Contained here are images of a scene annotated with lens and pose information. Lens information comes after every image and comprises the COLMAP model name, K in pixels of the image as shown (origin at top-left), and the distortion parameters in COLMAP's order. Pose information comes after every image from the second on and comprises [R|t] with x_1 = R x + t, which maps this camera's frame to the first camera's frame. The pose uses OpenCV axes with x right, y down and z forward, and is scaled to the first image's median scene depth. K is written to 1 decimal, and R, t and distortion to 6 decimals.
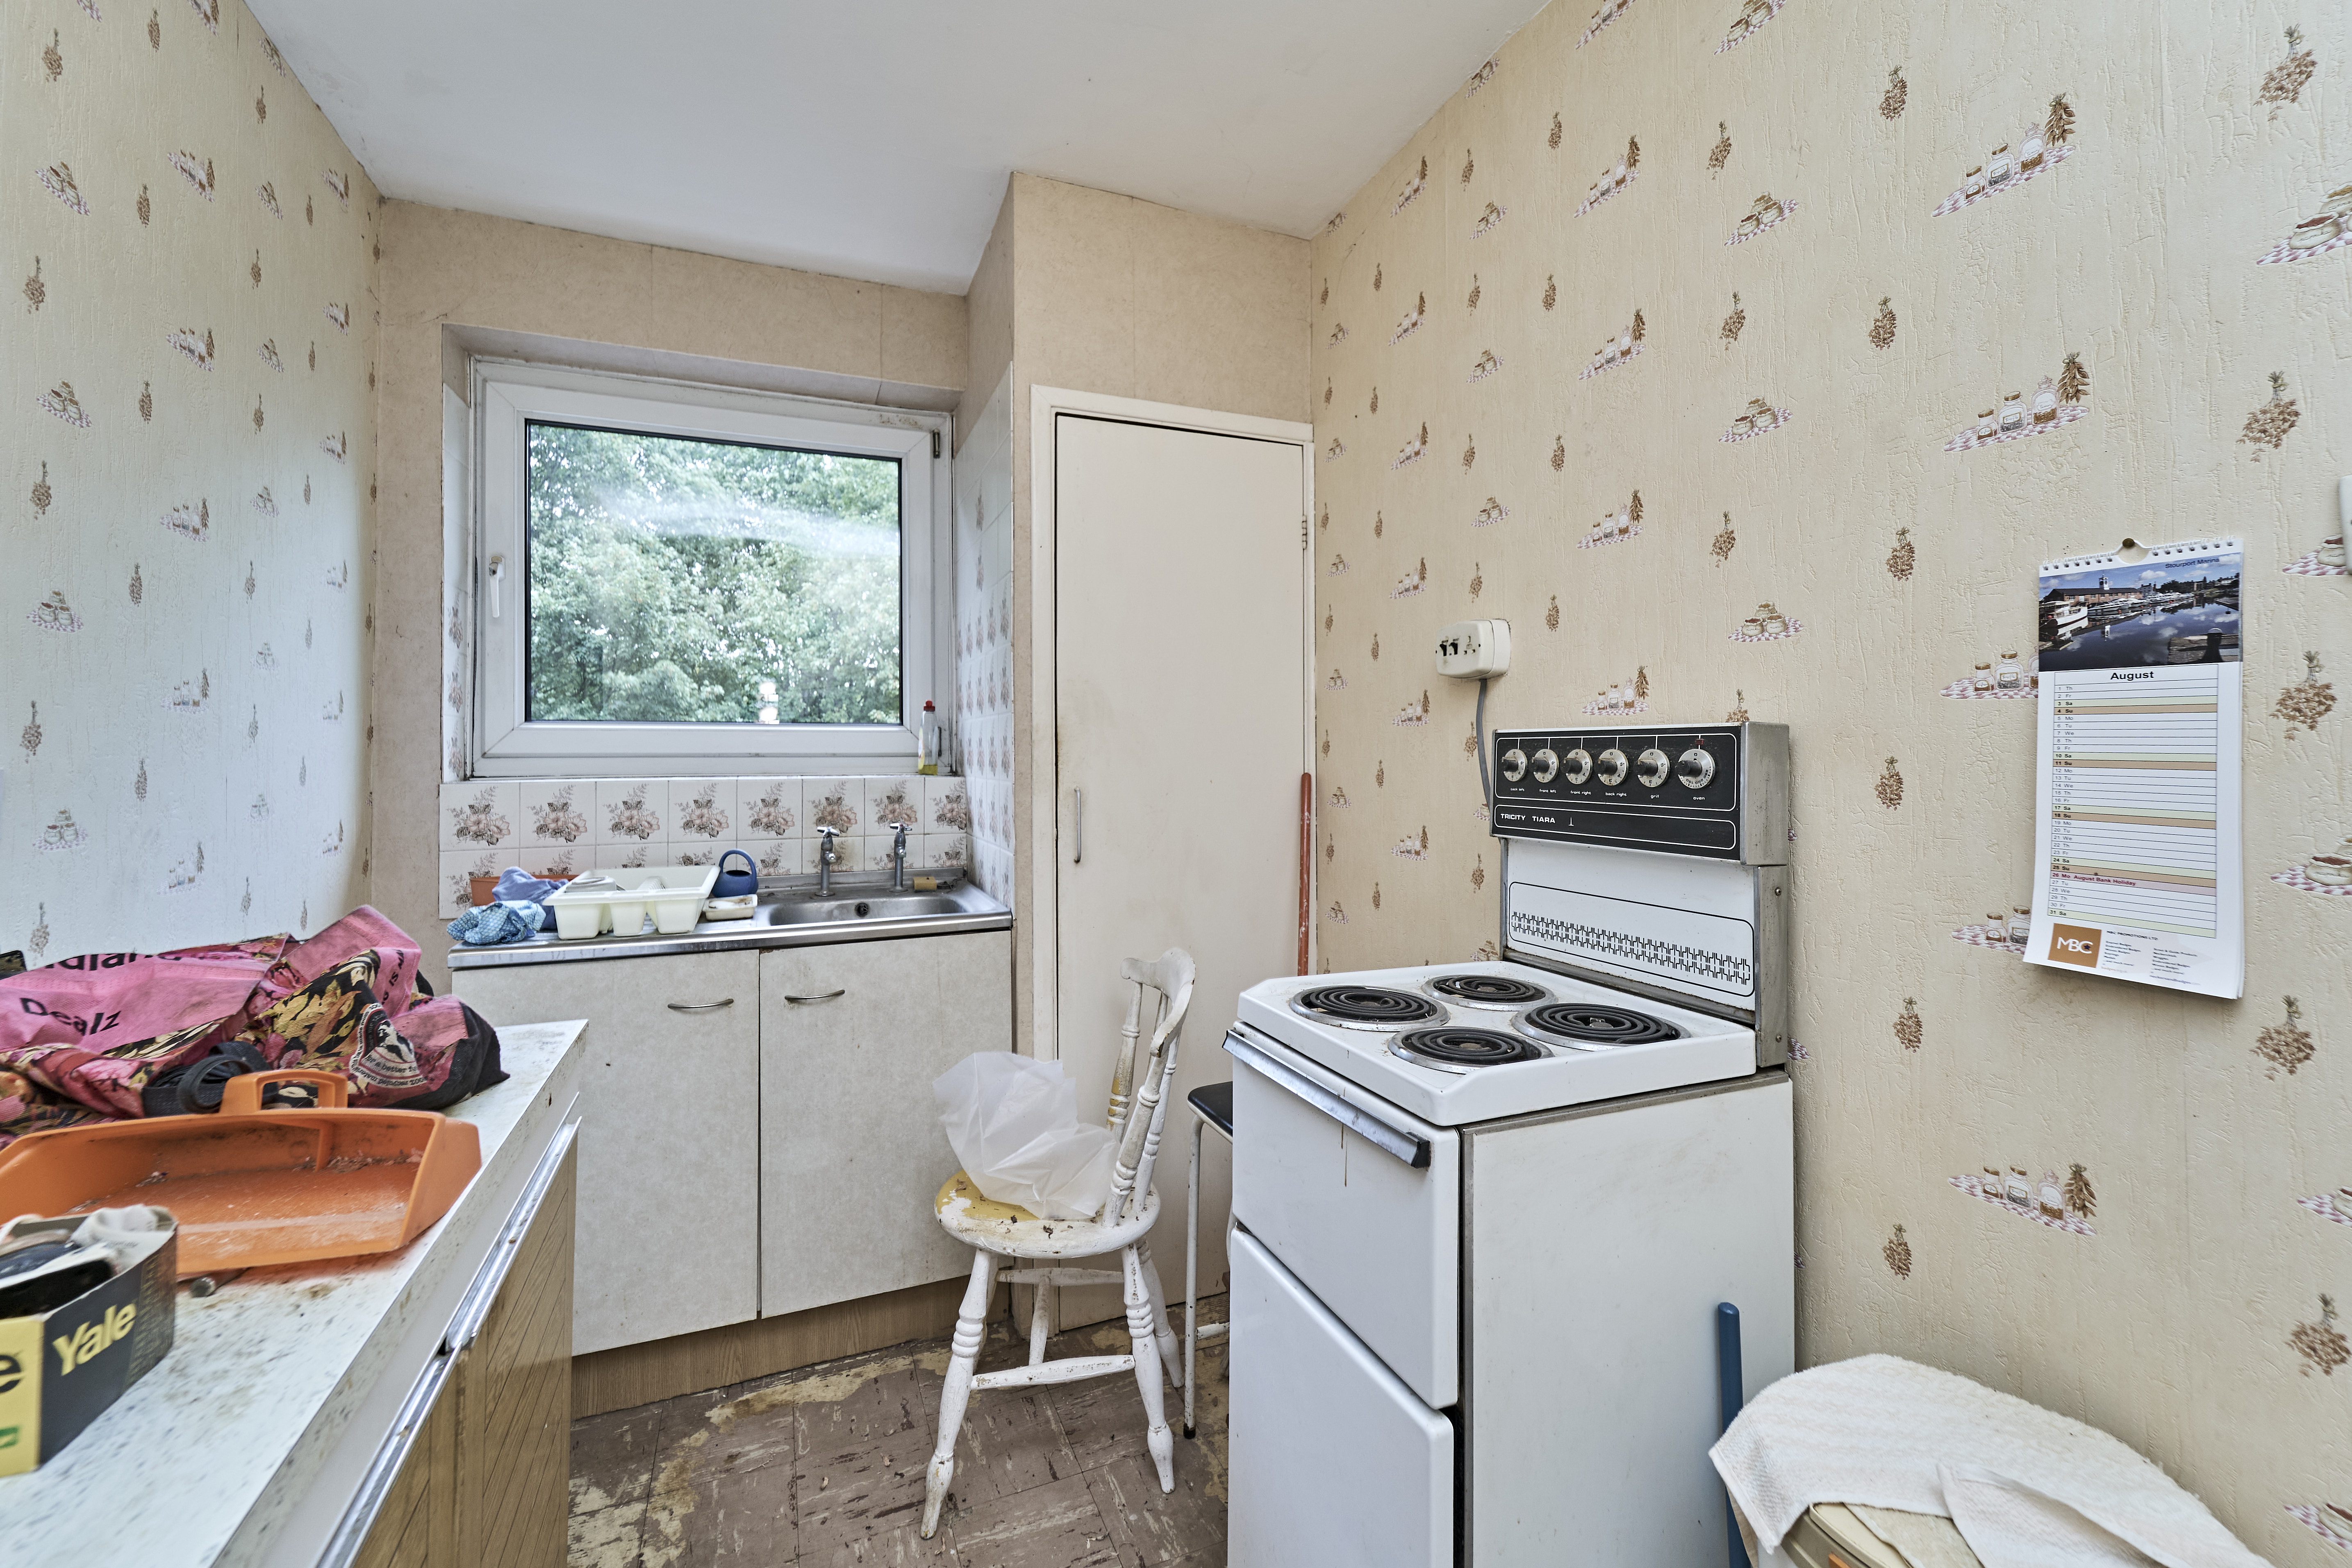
lens RADIAL K [[1006.9, 0, 1176.4], [0, 1006.9, 735.1], [0, 0, 1]] dist [0.007961, 0.000511]
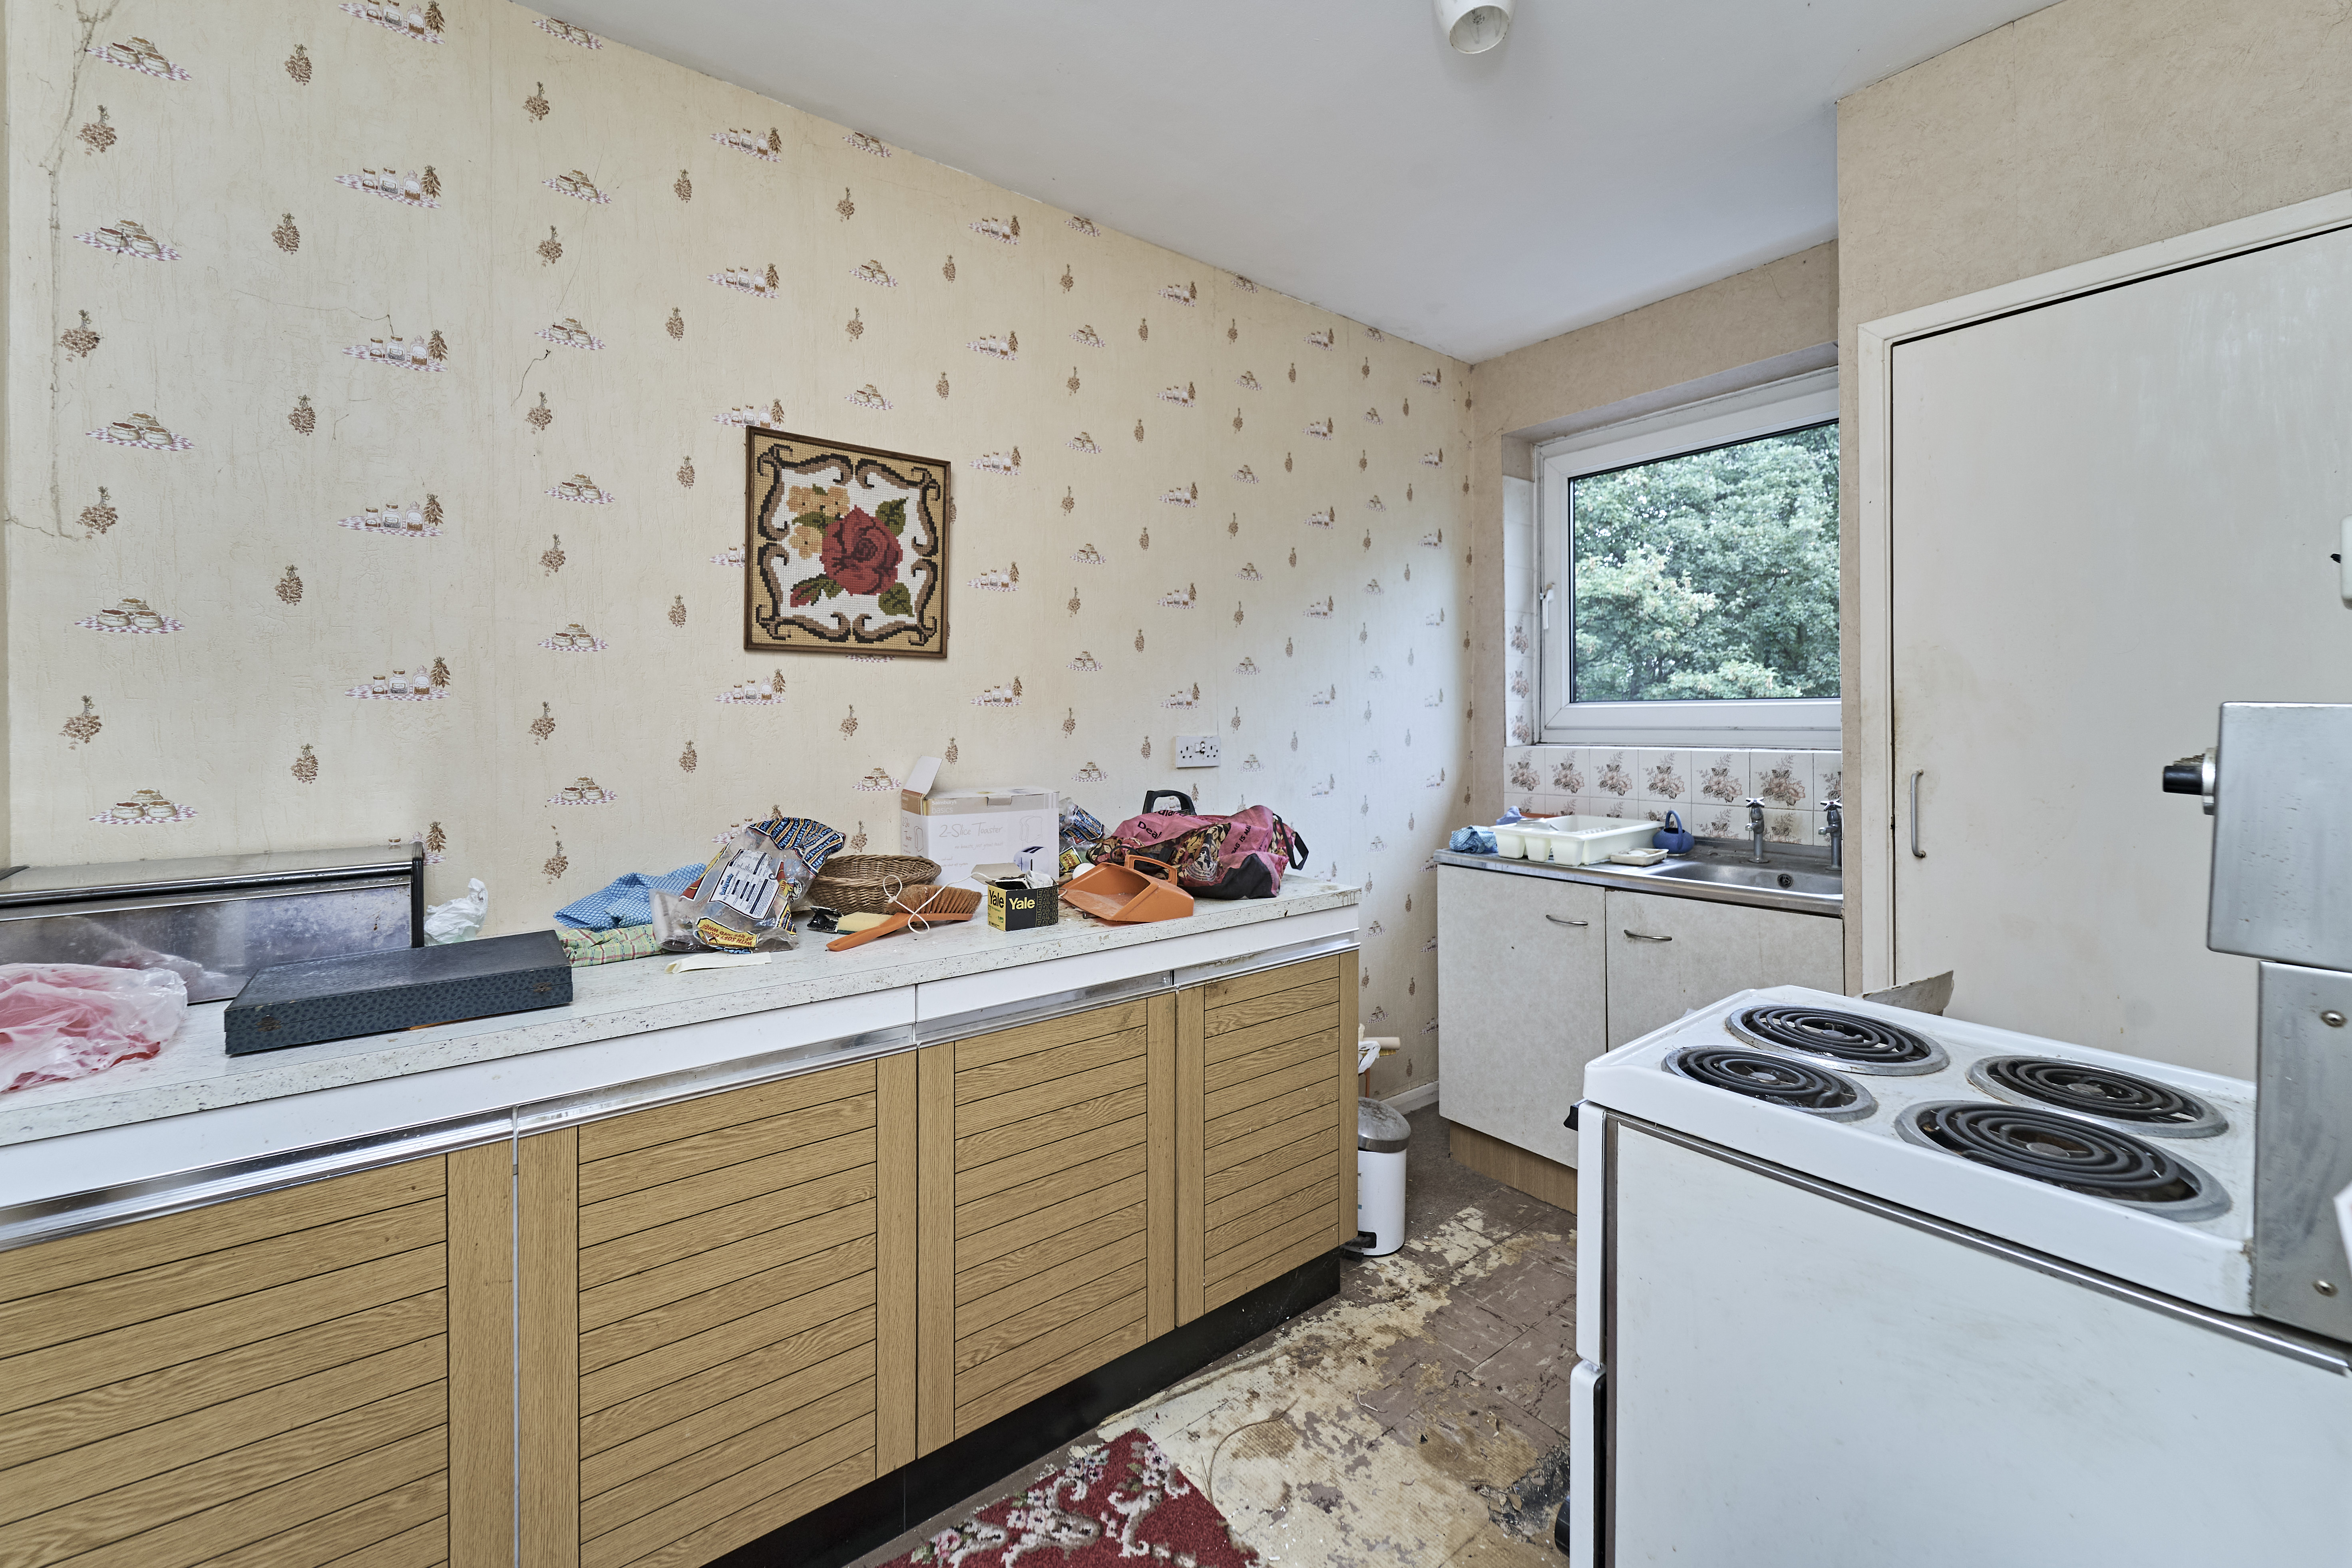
lens RADIAL K [[1007.0, 0, 1176.4], [0, 1007.0, 735.1], [0, 0, 1]] dist [0.007961, 0.000511]
pose [[0.244511, 0.014444, -0.969539, 0.603852], [0.021658, 0.999558, 0.020353, -0.010375], [0.969405, -0.025975, 0.244090, 0.176545]]
